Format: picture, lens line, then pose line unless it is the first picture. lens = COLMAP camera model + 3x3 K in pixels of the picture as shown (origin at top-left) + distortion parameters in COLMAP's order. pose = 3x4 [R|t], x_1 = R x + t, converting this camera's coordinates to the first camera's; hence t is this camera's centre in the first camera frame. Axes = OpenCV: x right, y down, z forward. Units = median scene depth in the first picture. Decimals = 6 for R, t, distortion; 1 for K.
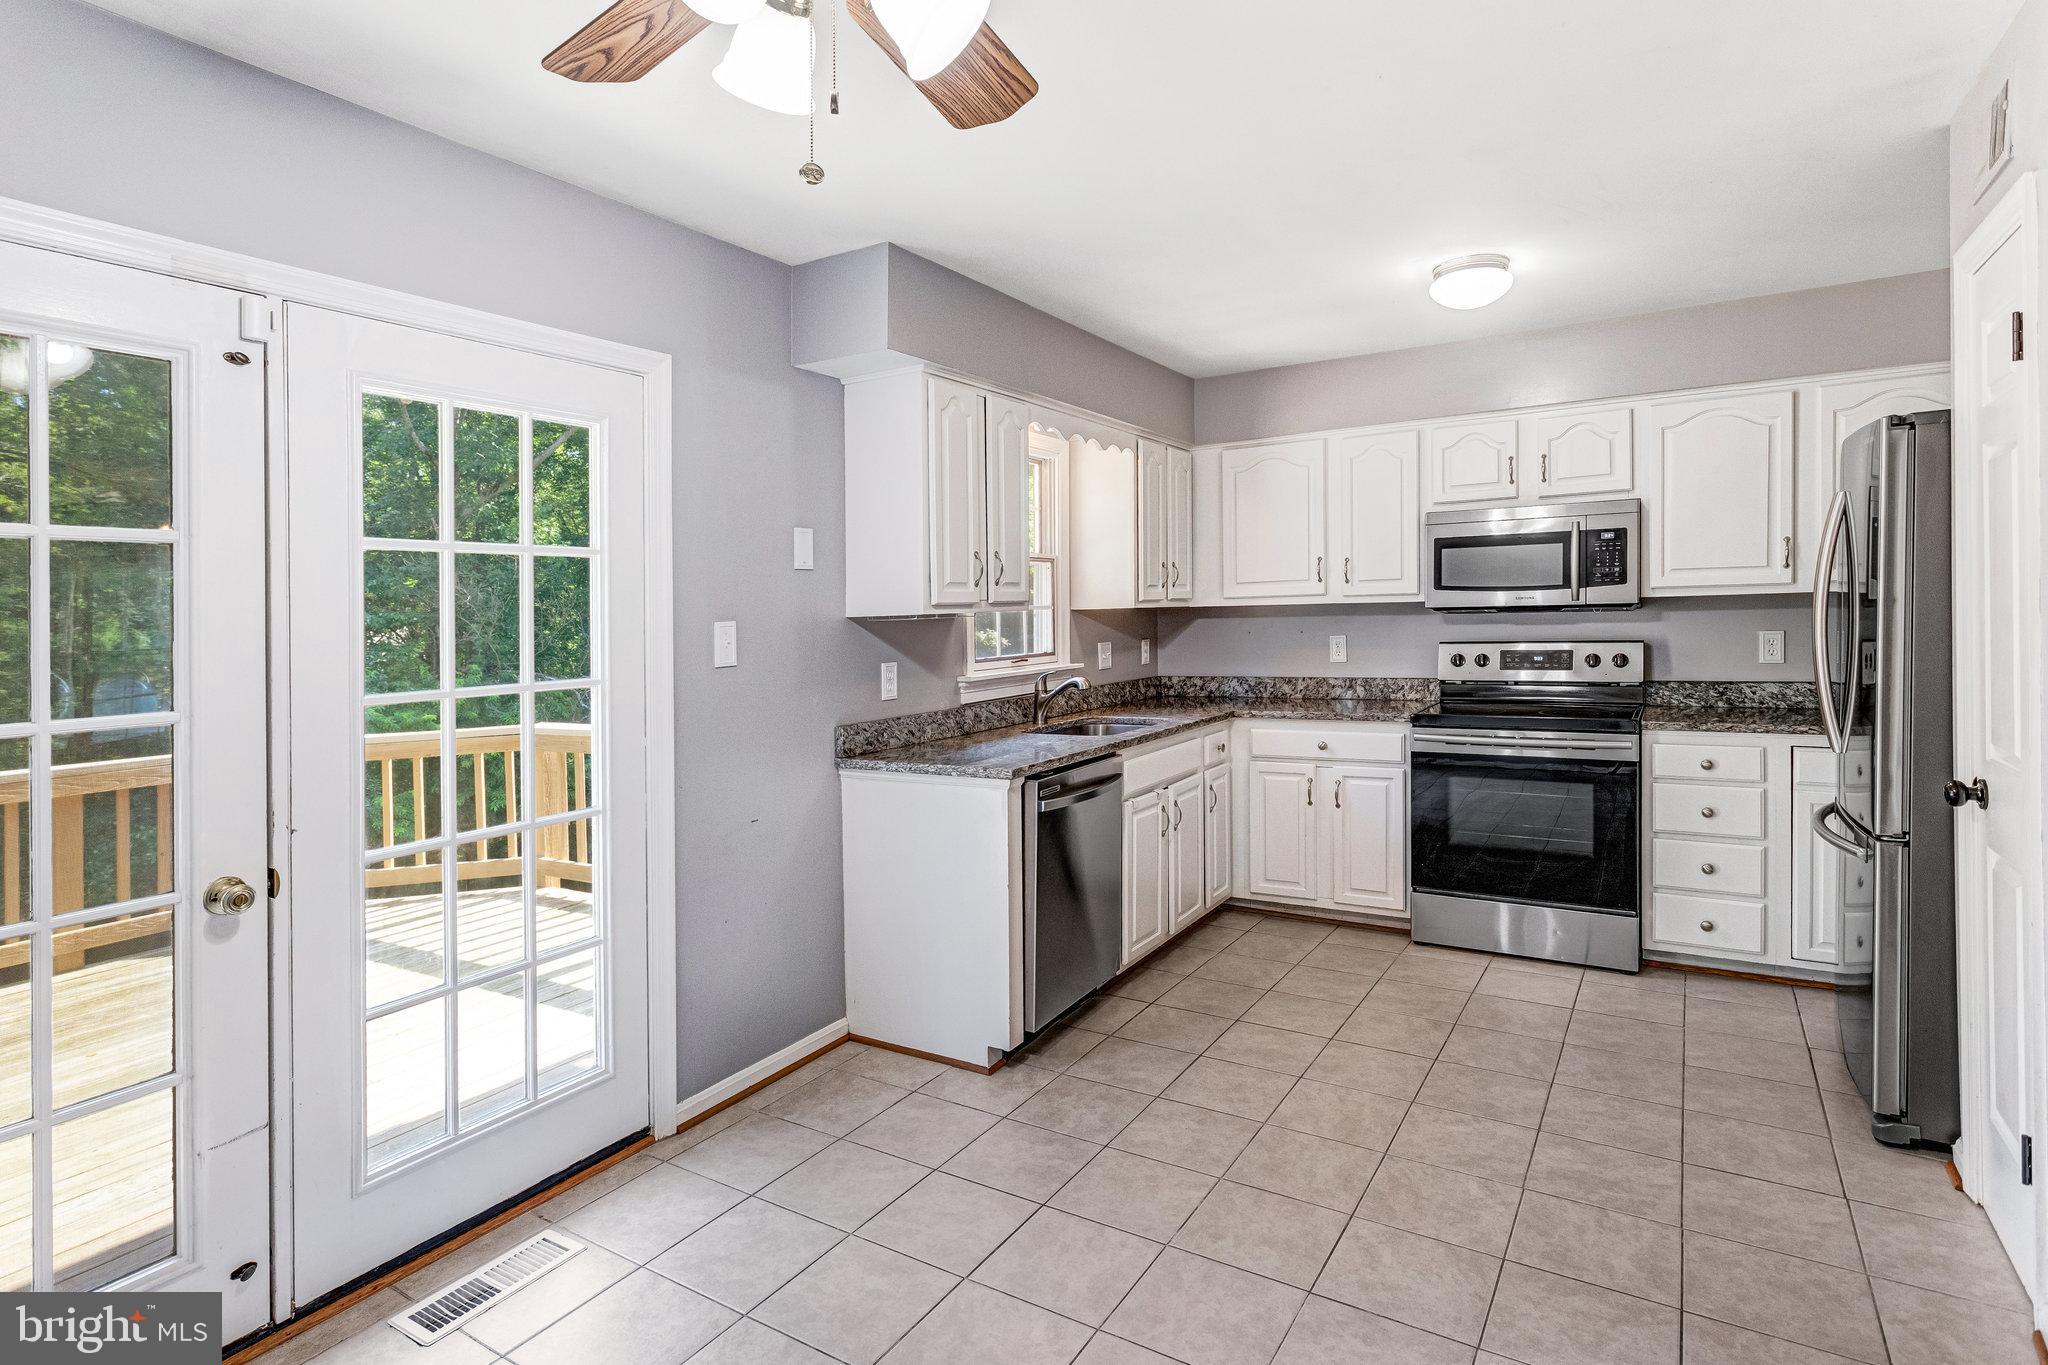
lens RADIAL K [[1033.6, 0, 1040.5], [0, 1033.6, 605.9], [0, 0, 1]] dist [0.001736, 0.000817]
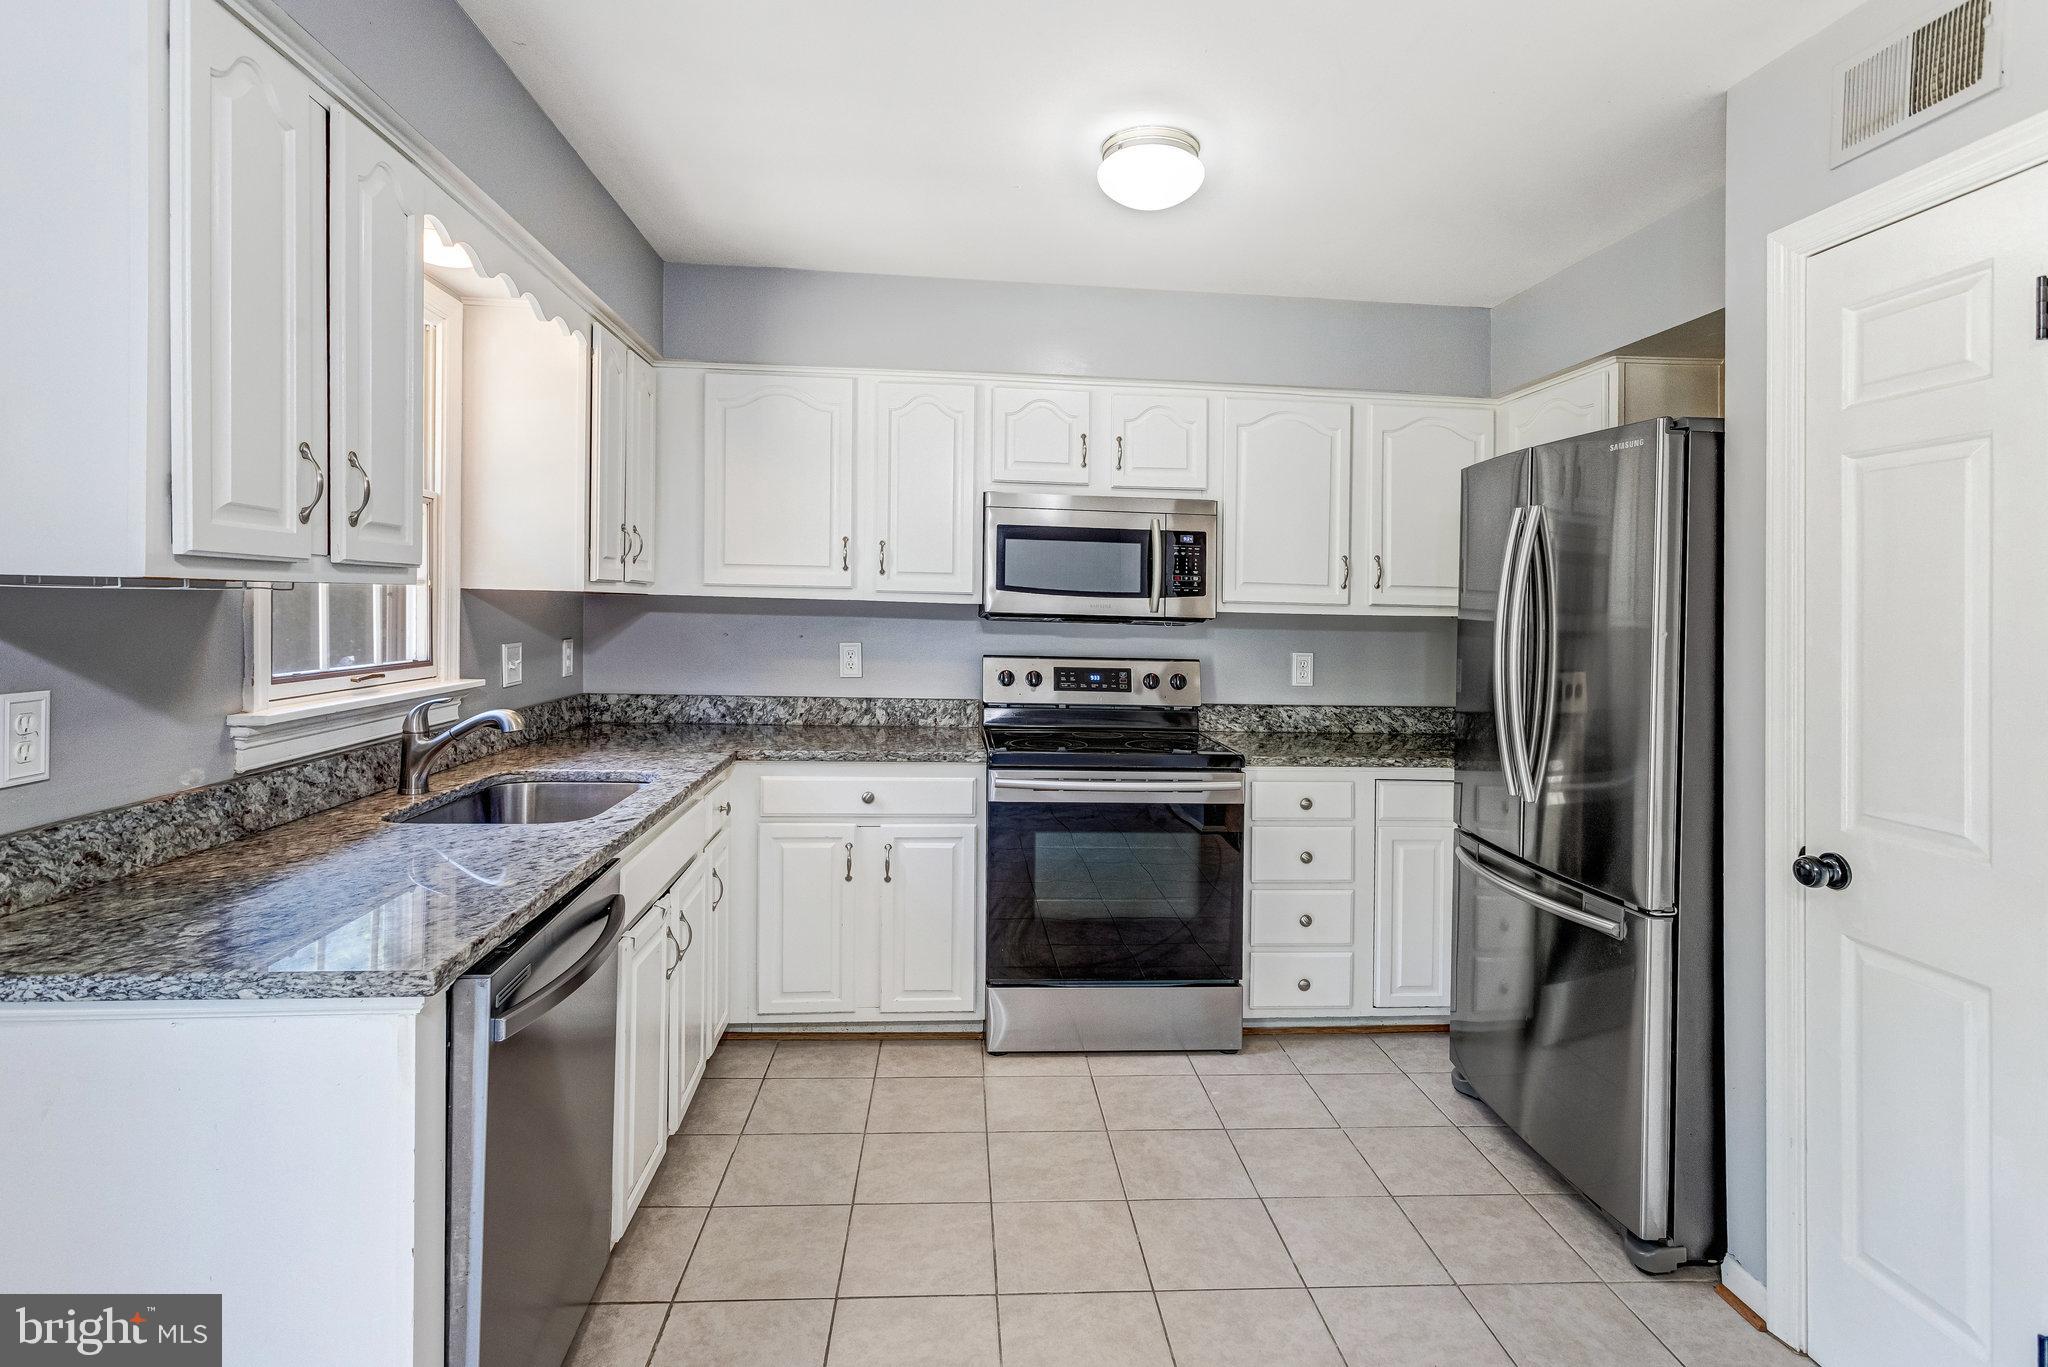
lens RADIAL K [[997.1, 0, 1026.2], [0, 997.1, 652.5], [0, 0, 1]] dist [0.002721, 0.001662]
pose [[0.806088, 0.020960, 0.591425, -0.054662], [-0.050190, 0.998193, 0.033030, 0.006267], [-0.589664, -0.056309, 0.805684, 0.401003]]
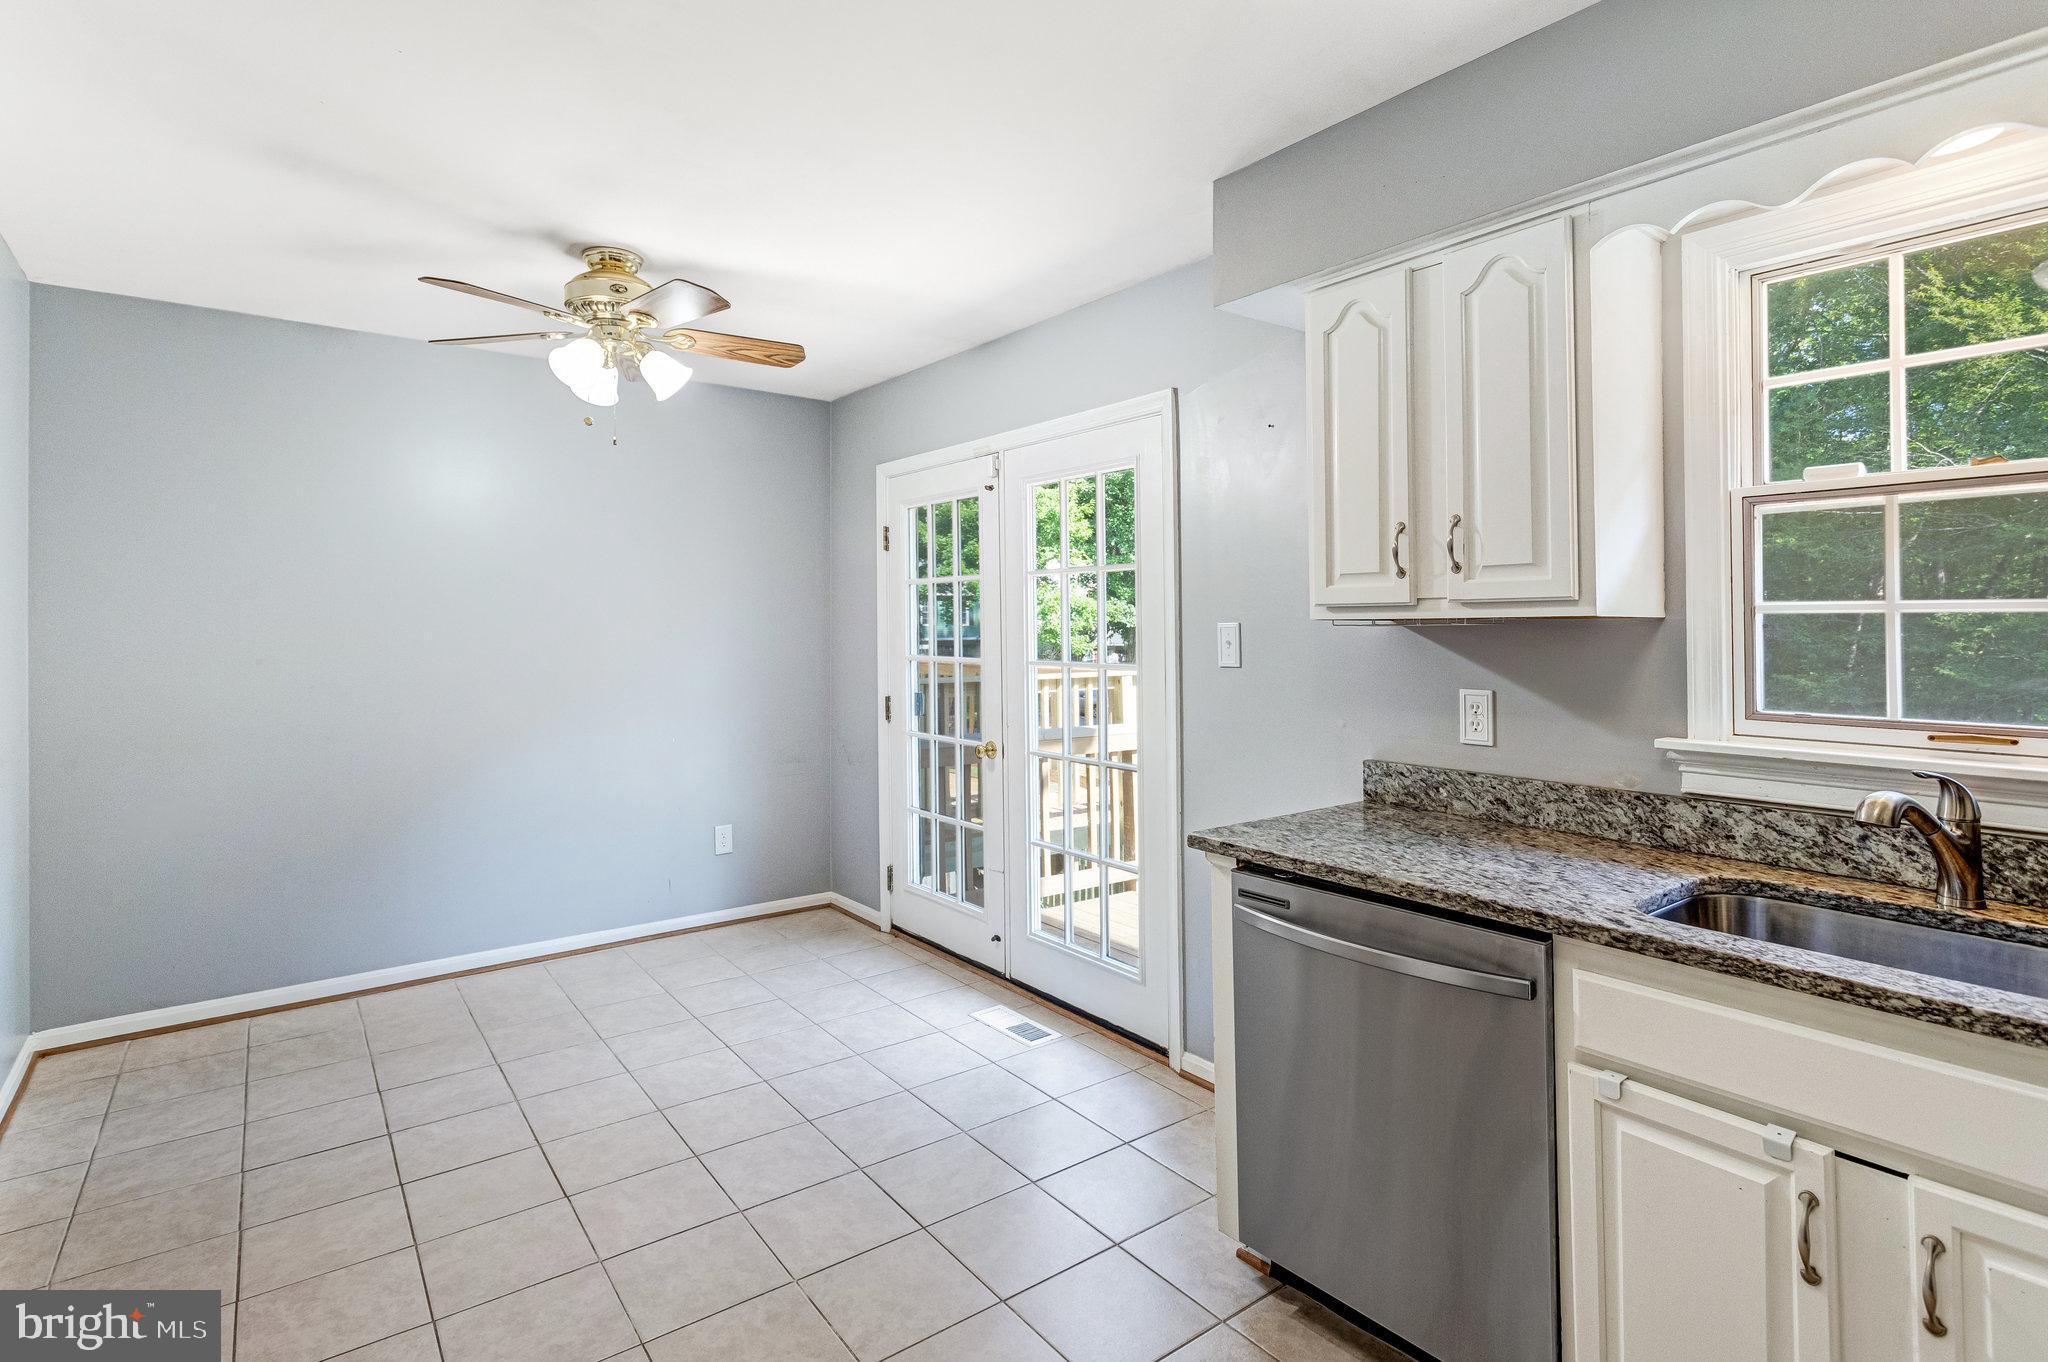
lens RADIAL K [[1033.6, 0, 1040.5], [0, 1033.6, 604.4], [0, 0, 1]] dist [0.001736, 0.000817]
pose [[-0.353341, 0.007312, -0.935466, 0.509169], [0.015776, 0.999874, 0.001856, -0.006110], [0.935362, -0.014102, -0.353412, 0.846271]]
